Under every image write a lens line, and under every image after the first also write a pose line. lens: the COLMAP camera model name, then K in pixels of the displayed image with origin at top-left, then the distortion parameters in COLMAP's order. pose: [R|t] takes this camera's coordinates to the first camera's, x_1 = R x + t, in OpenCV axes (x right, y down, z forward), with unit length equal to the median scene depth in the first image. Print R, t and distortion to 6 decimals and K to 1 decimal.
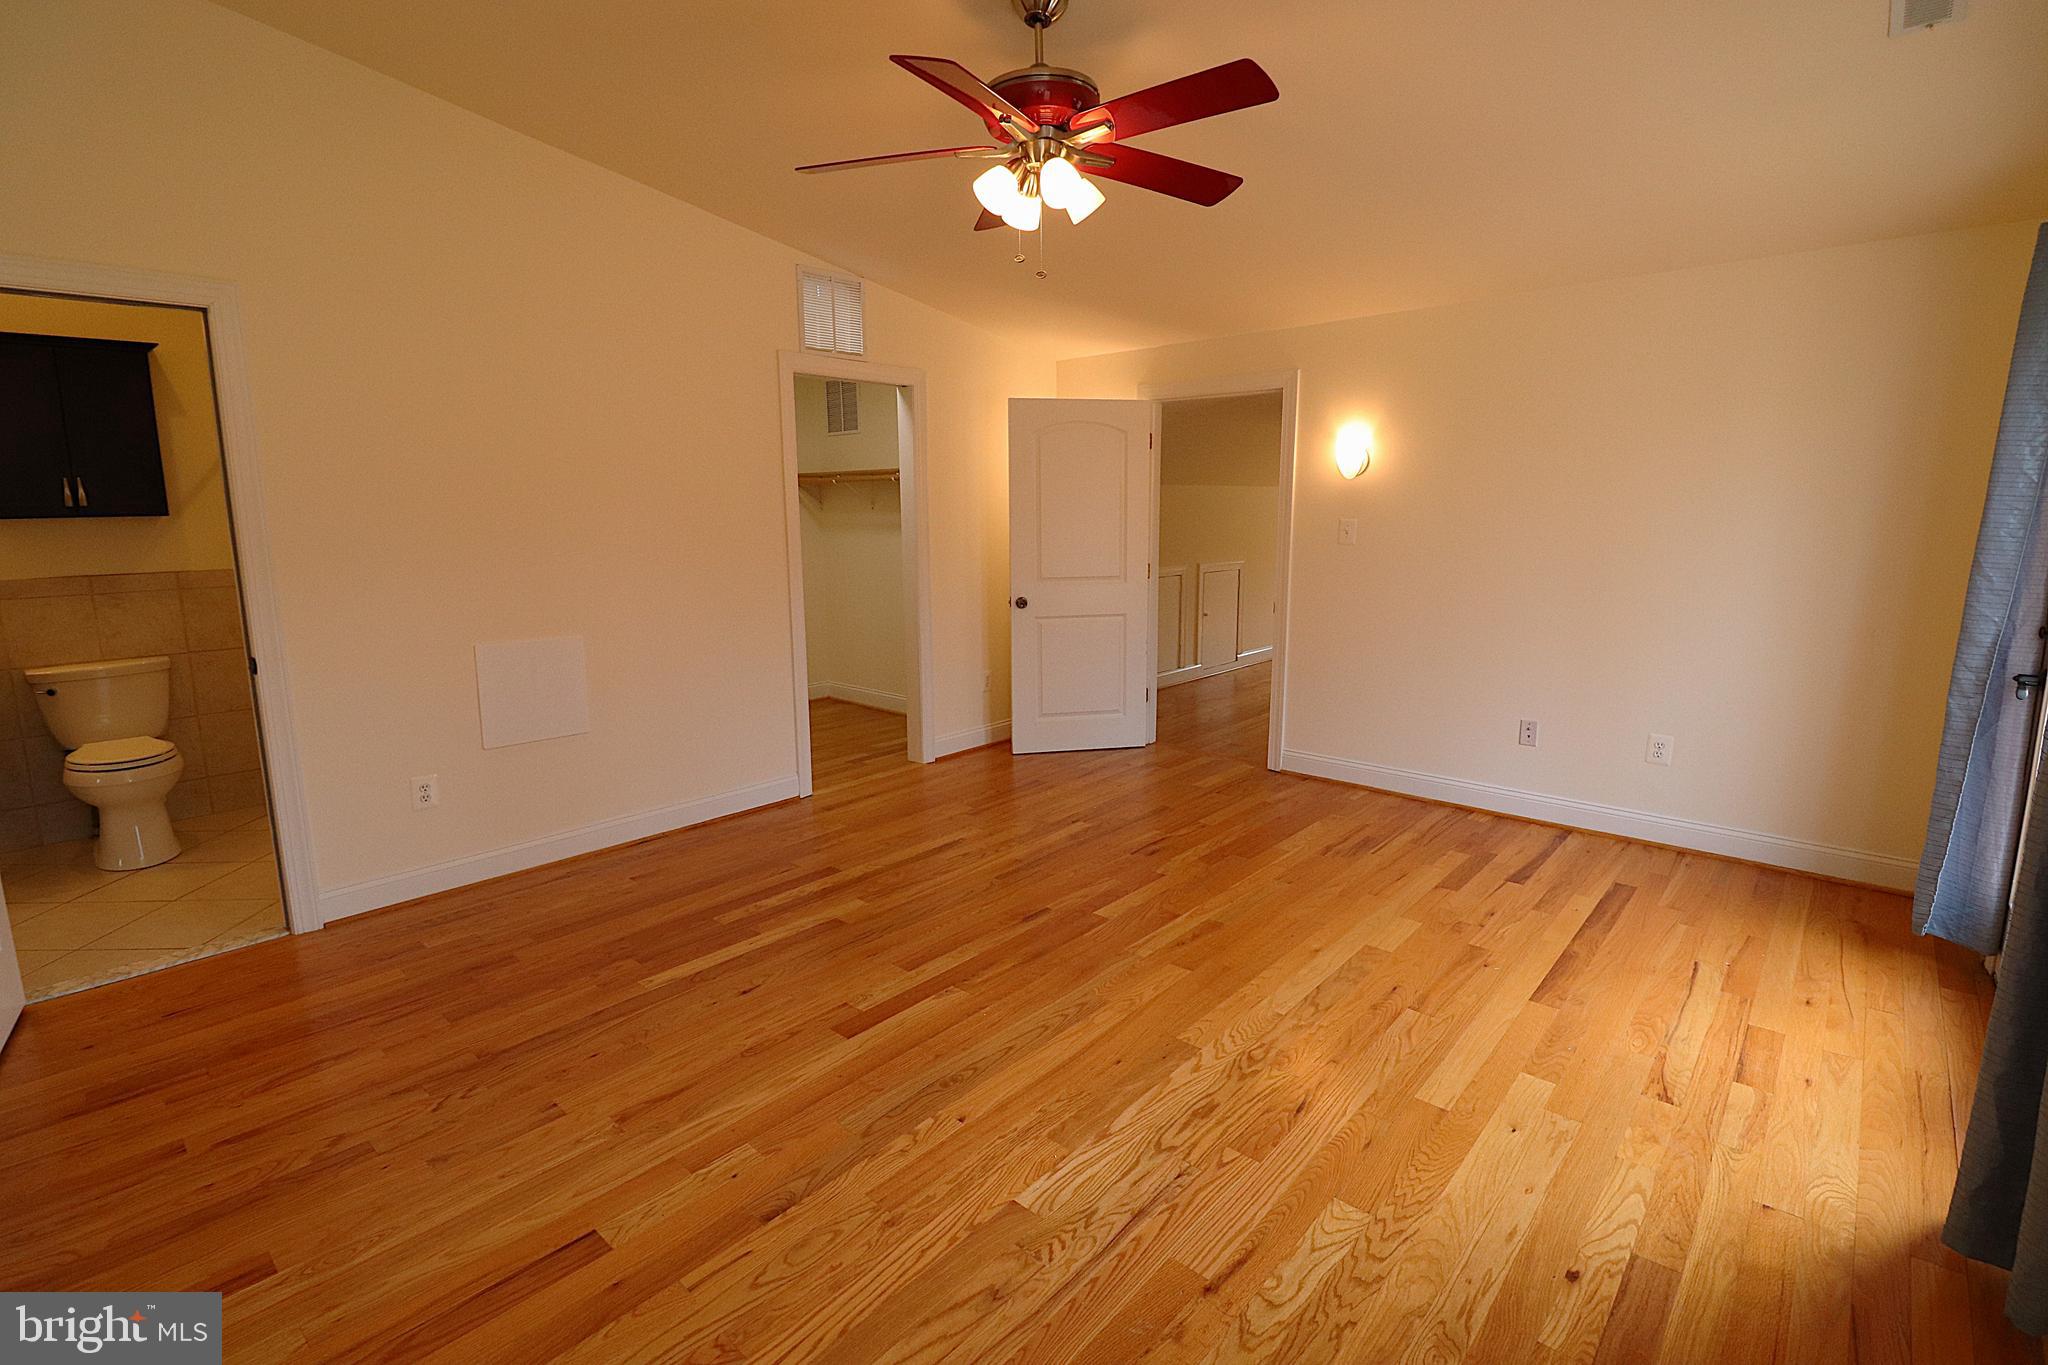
lens RADIAL K [[933.4, 0, 1017.4], [0, 933.4, 661.8], [0, 0, 1]] dist [-0.000637, -0.016895]
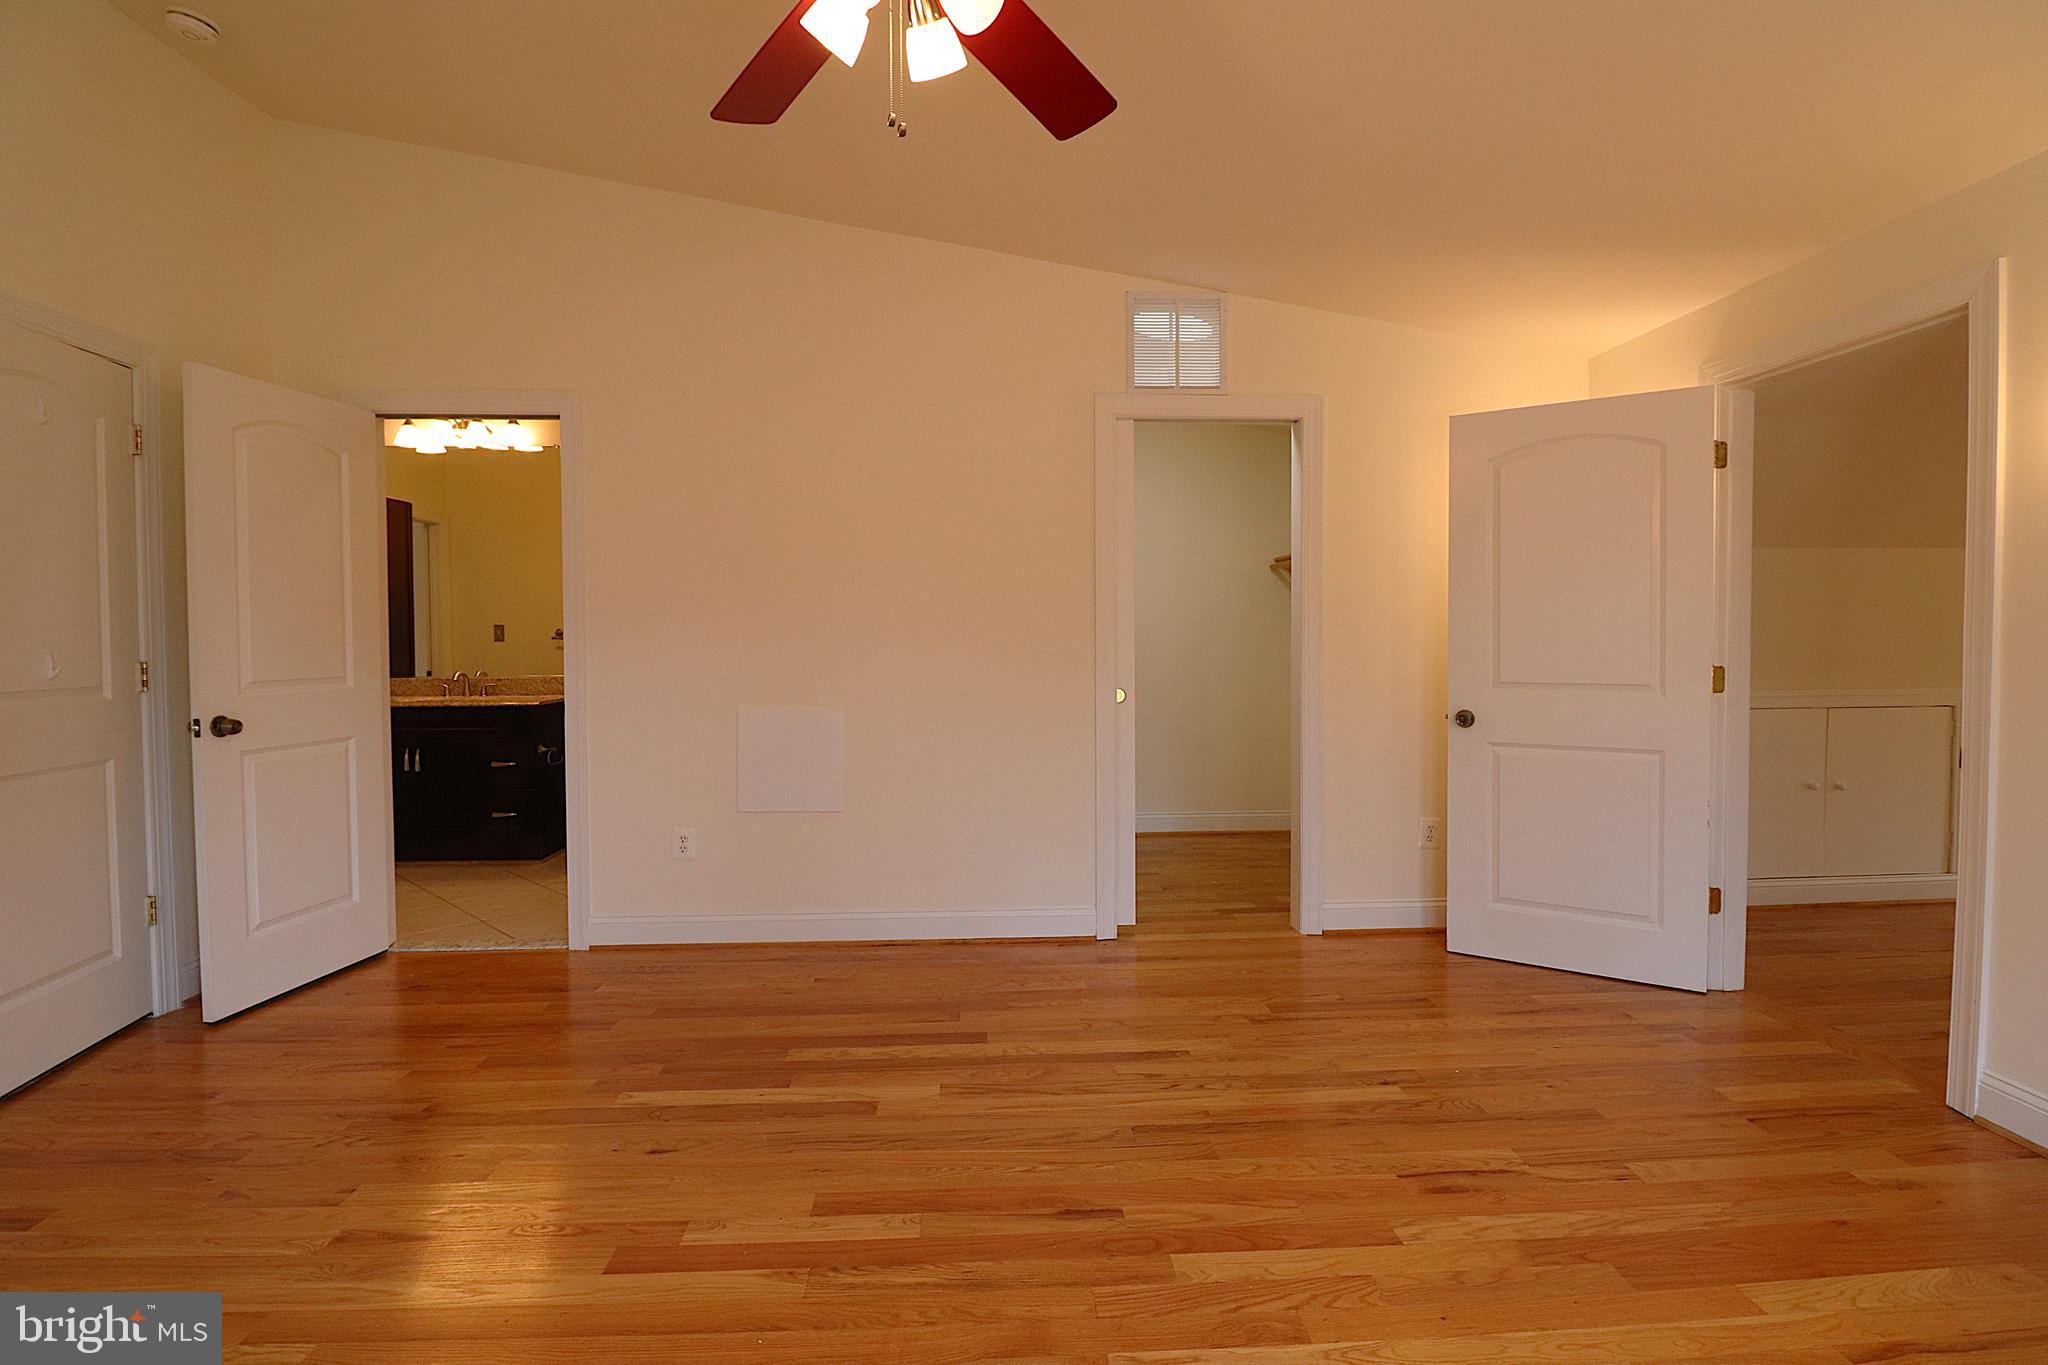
lens RADIAL K [[944.2, 0, 1036.7], [0, 944.2, 663.0], [0, 0, 1]] dist [-0.001295, -0.012611]
pose [[0.715095, 0.023318, -0.698639, 0.312017], [-0.115432, 0.989662, -0.085120, -0.013566], [0.689431, 0.141514, 0.710393, 0.393370]]
